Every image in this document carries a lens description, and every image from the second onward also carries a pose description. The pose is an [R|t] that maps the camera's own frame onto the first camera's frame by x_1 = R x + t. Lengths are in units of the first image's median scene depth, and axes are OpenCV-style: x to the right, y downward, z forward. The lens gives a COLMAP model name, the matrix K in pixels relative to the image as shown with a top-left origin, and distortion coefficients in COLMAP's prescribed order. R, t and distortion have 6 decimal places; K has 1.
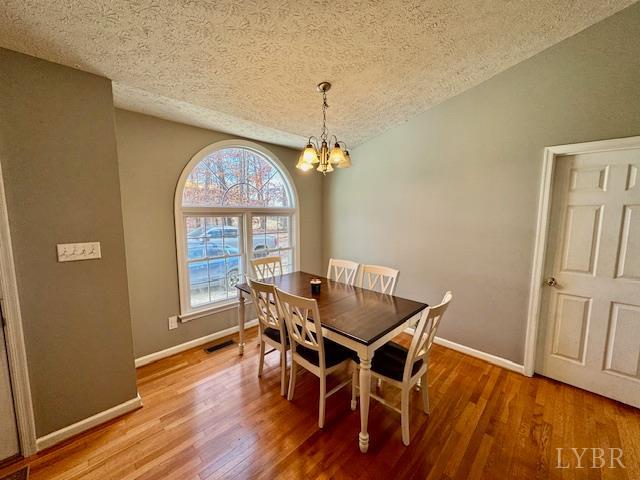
lens RADIAL K [[253.9, 0, 320.0], [0, 253.9, 240.0], [0, 0, 1]] dist [-0.000850, -0.000505]
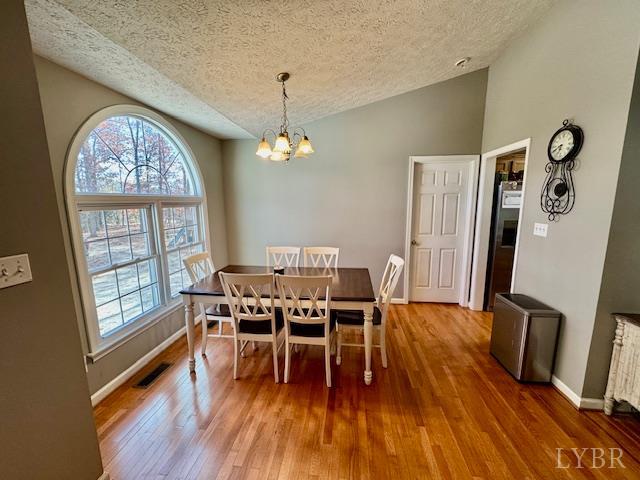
lens RADIAL K [[253.9, 0, 320.0], [0, 253.9, 240.0], [0, 0, 1]] dist [-0.000850, -0.000505]
pose [[0.792078, -0.107131, 0.600946, -0.542879], [0.082274, 0.994232, 0.068801, -0.007564], [-0.604850, -0.005053, 0.796323, 0.089931]]
